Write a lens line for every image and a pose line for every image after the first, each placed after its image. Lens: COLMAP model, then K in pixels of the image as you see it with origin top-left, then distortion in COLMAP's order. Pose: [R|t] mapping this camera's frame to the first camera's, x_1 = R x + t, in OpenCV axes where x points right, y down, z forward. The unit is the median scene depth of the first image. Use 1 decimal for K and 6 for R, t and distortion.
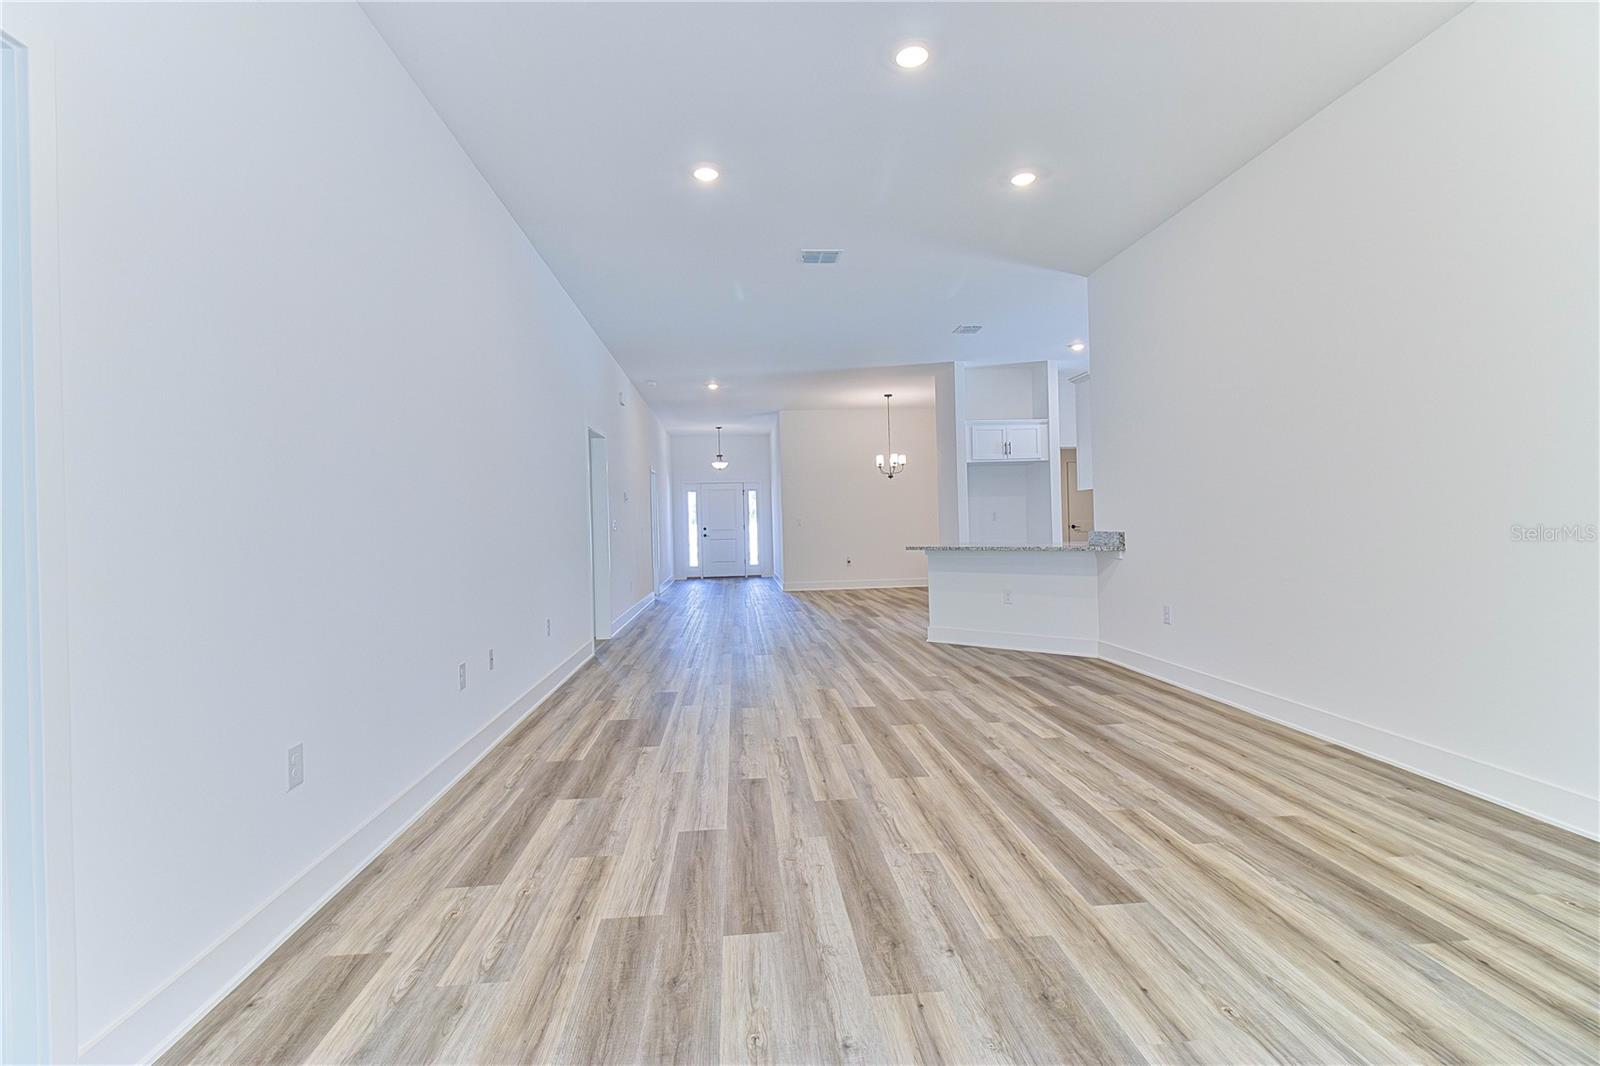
lens RADIAL K [[730.3, 0, 800.0], [0, 730.3, 523.3], [0, 0, 1]] dist [0.023258, -0.016084]
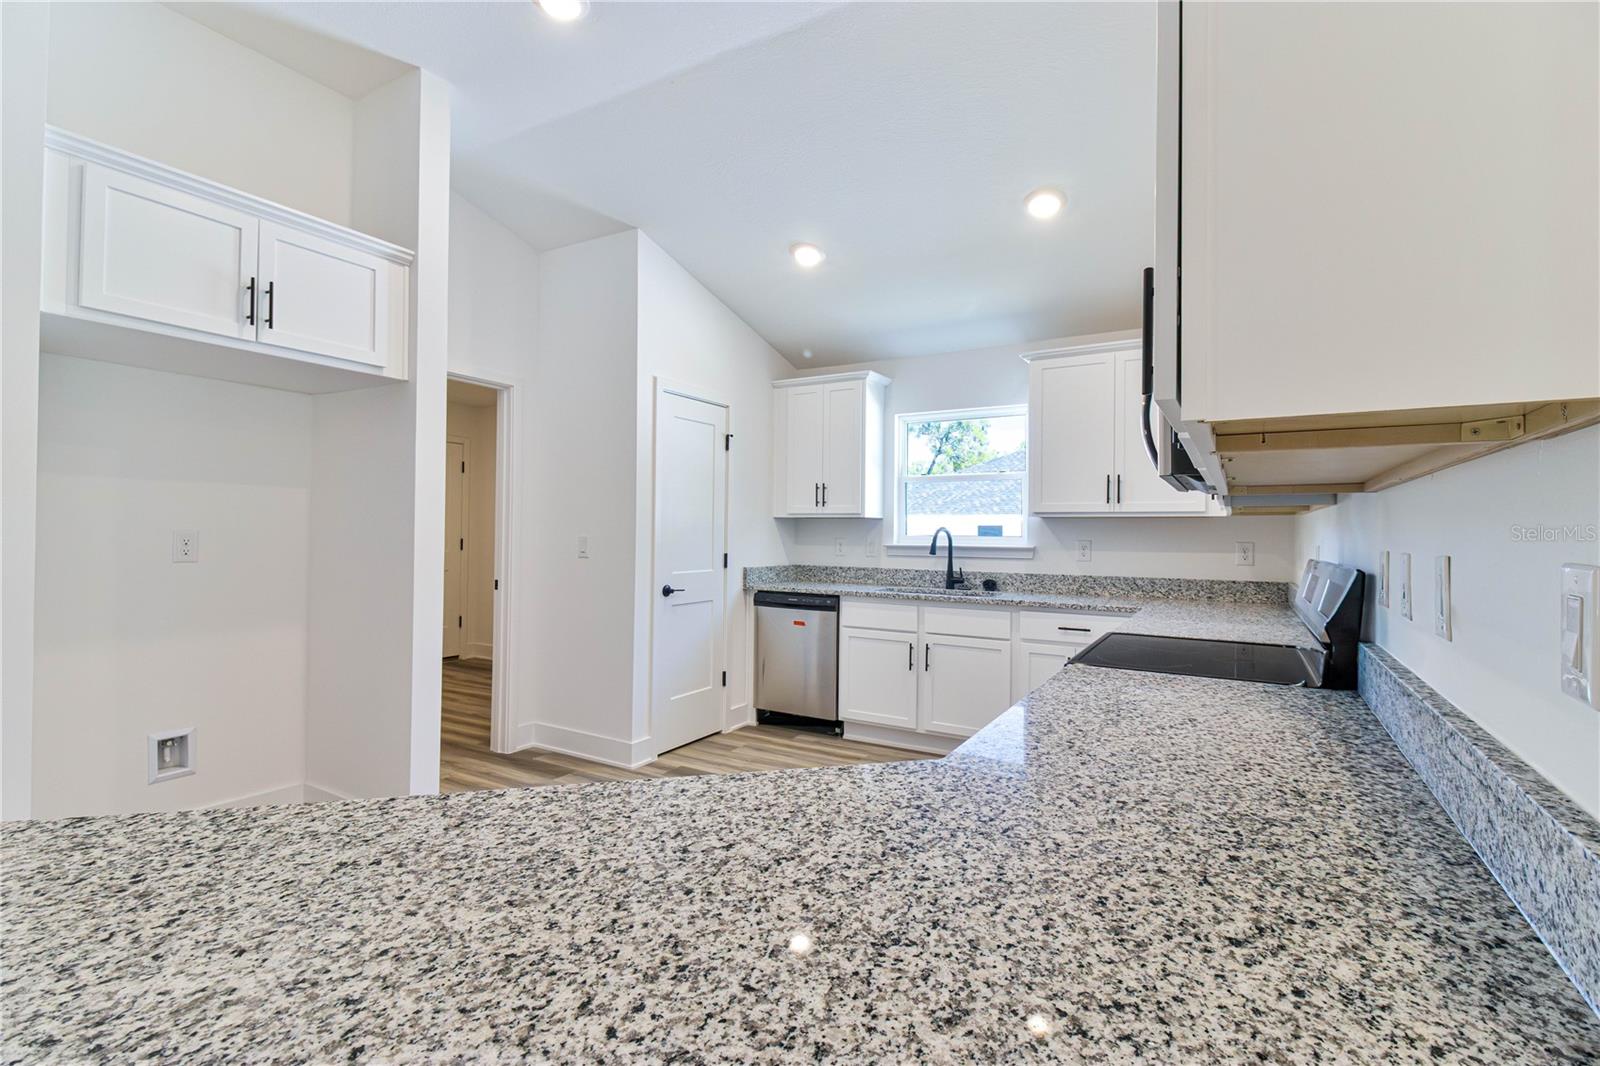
lens RADIAL K [[730.3, 0, 800.0], [0, 730.3, 523.3], [0, 0, 1]] dist [0.023258, -0.016084]
pose [[0.580632, 0.046227, 0.812853, 0.515243], [-0.026296, 0.998931, -0.038026, -0.045211], [-0.813742, 0.000704, 0.581226, 1.921228]]
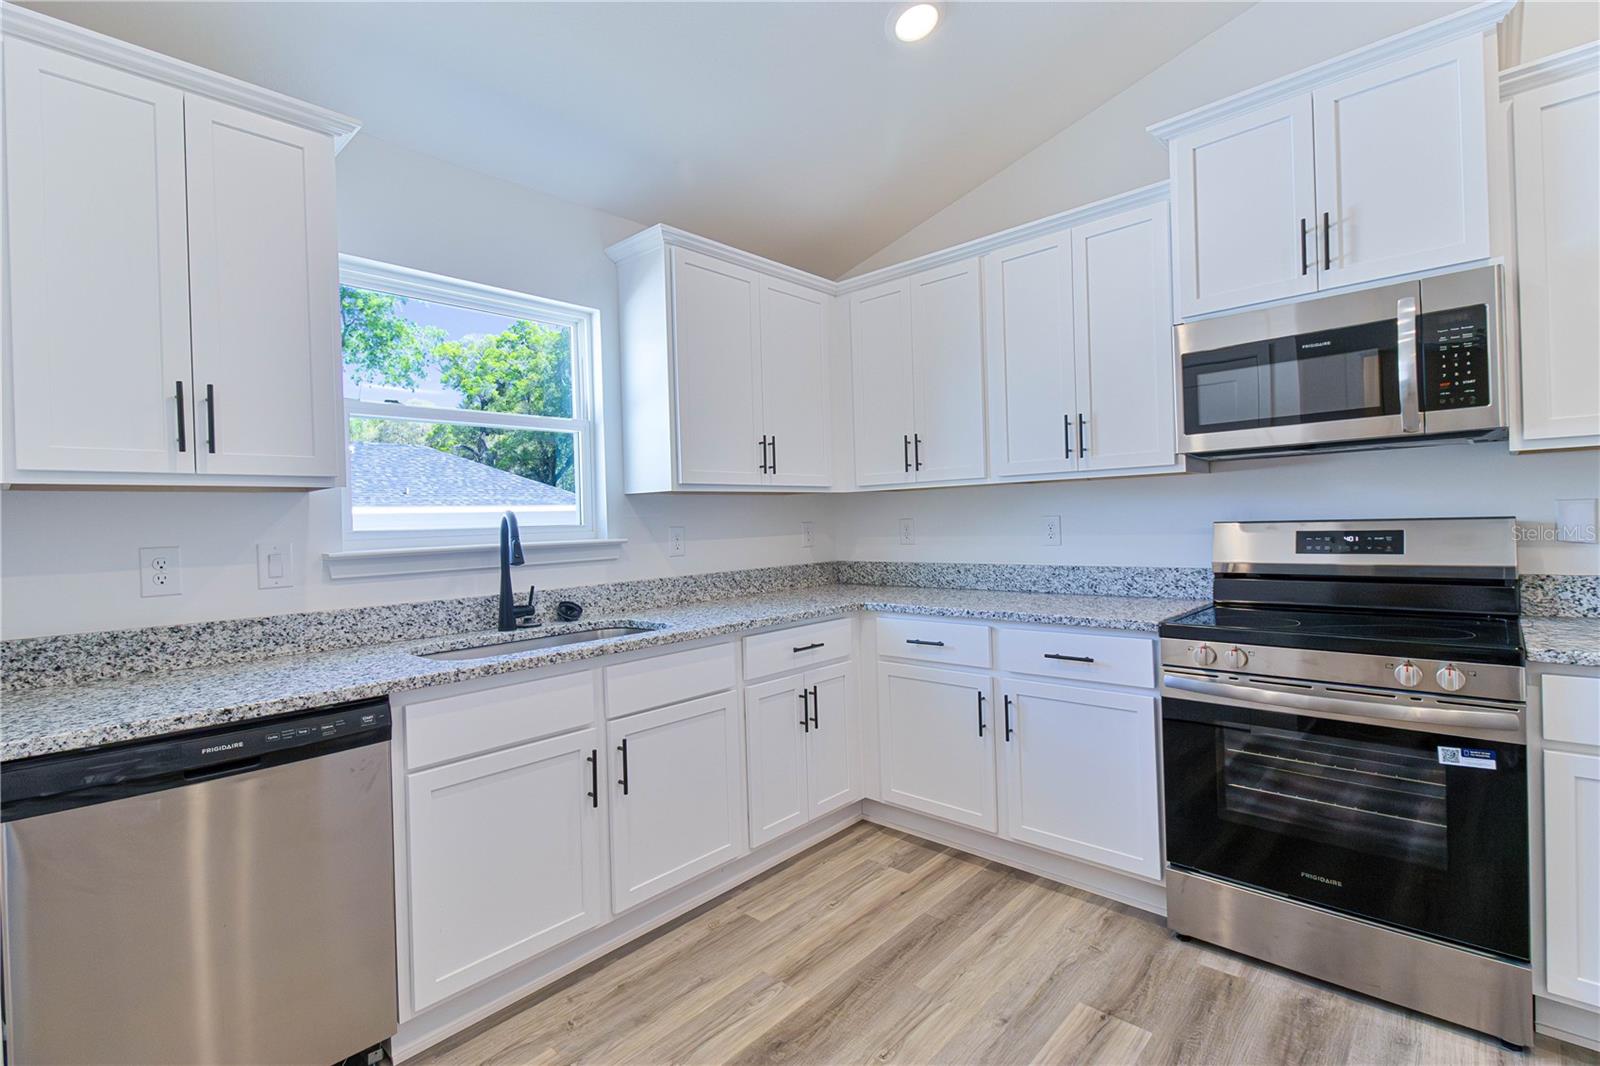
lens RADIAL K [[730.3, 0, 800.0], [0, 730.3, 523.3], [0, 0, 1]] dist [0.023258, -0.016084]
pose [[-0.669341, 0.045514, 0.741560, 1.112086], [0.049774, 0.998626, -0.016365, -0.060059], [-0.741286, 0.025956, -0.670687, 2.804516]]
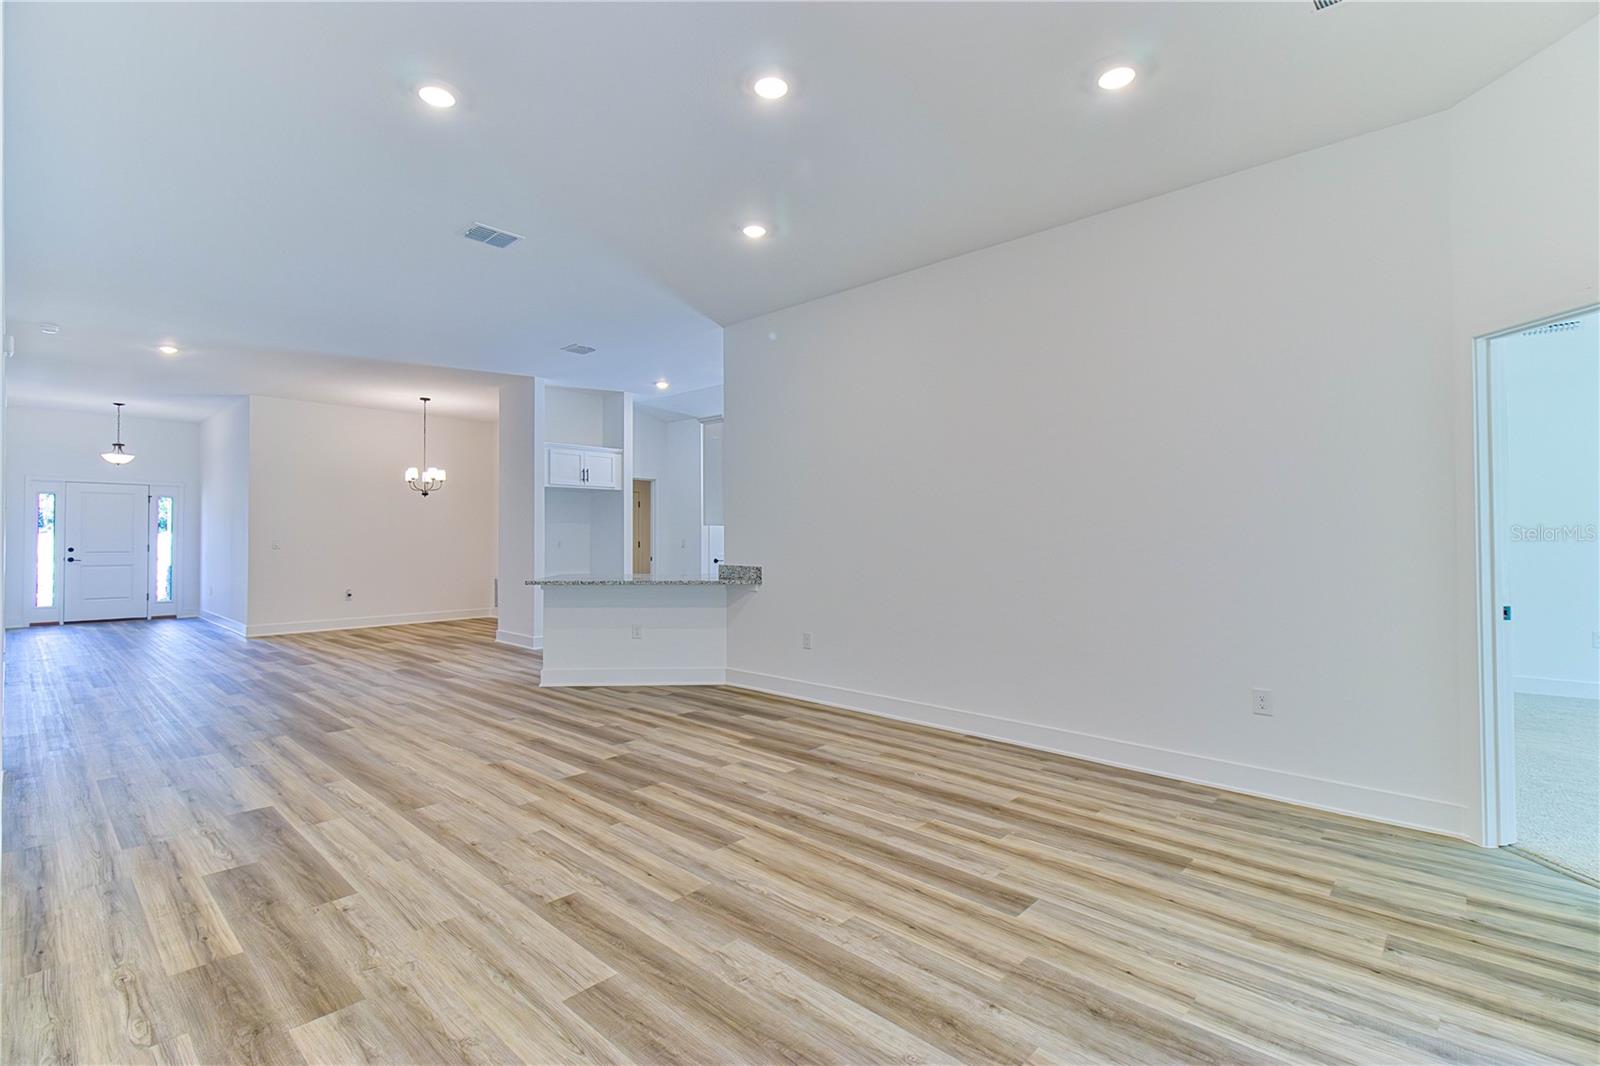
lens RADIAL K [[730.3, 0, 800.0], [0, 730.3, 523.3], [0, 0, 1]] dist [0.023258, -0.016084]
pose [[0.743732, 0.037450, 0.667428, -0.422042], [-0.018734, 0.999205, -0.035190, -0.027156], [-0.668215, 0.013668, 0.743842, 0.249764]]
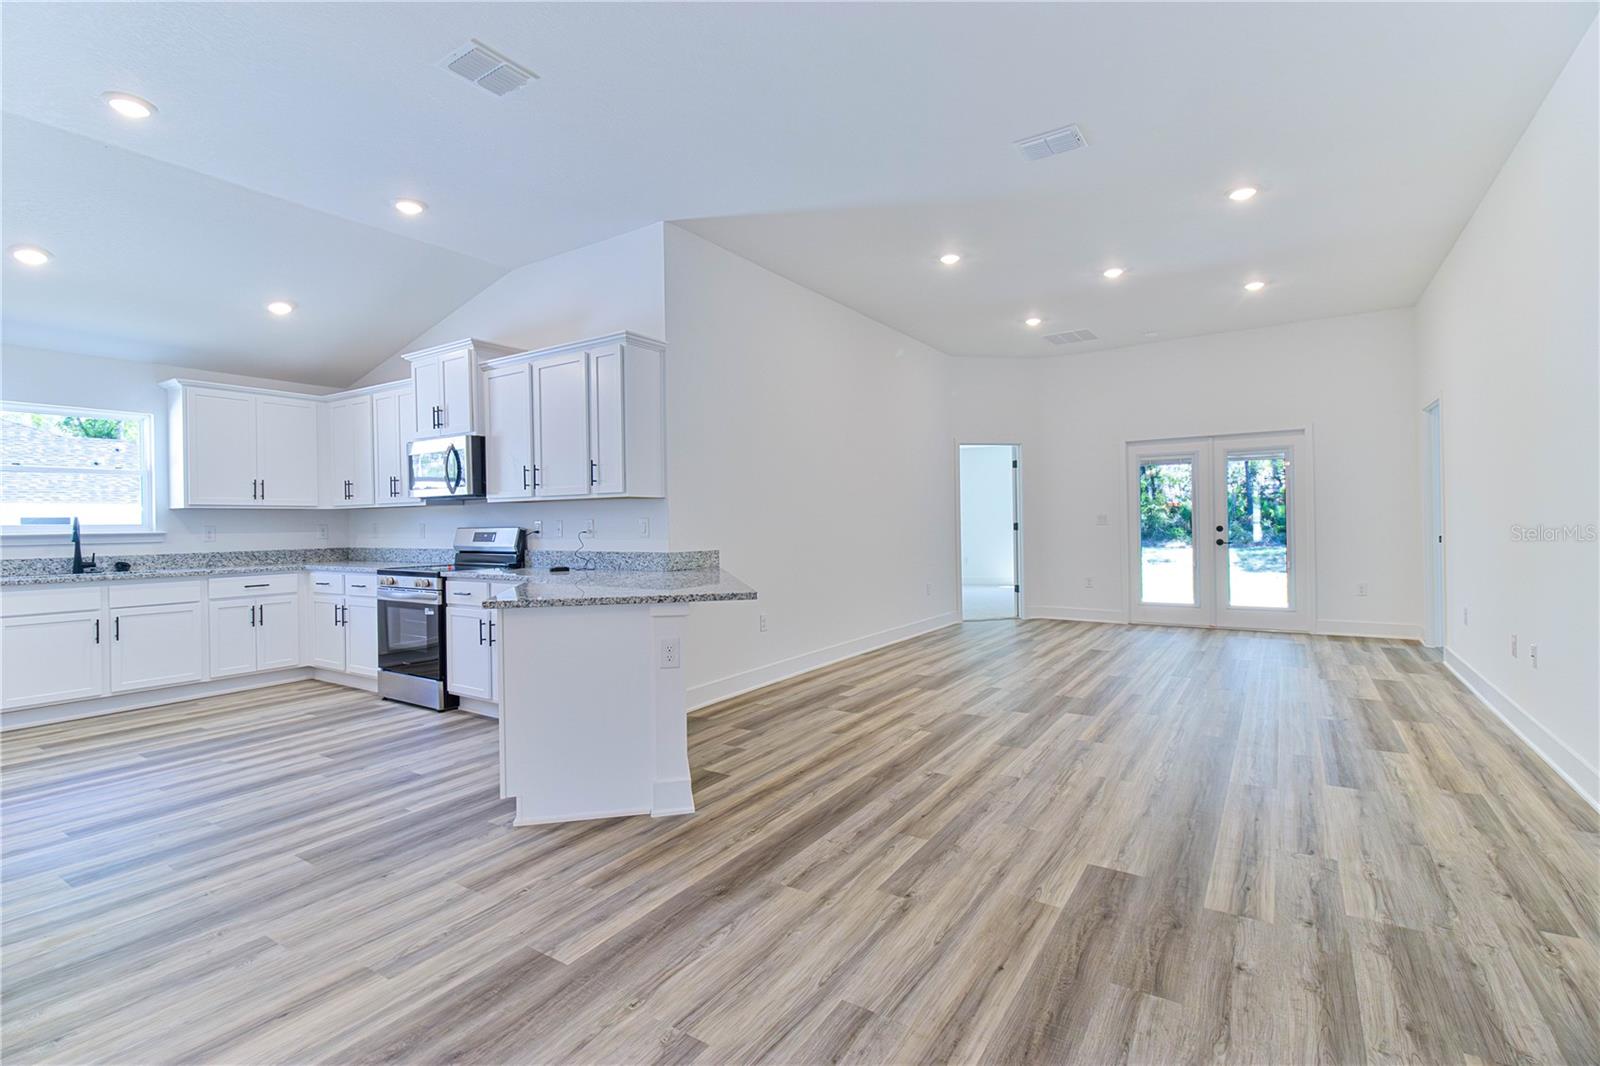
lens RADIAL K [[730.3, 0, 800.0], [0, 730.3, 523.3], [0, 0, 1]] dist [0.023258, -0.016084]
pose [[-0.783542, 0.037825, 0.620187, -0.335308], [0.036178, 0.999229, -0.015236, -0.005775], [-0.620285, 0.010499, -0.784306, 2.802876]]
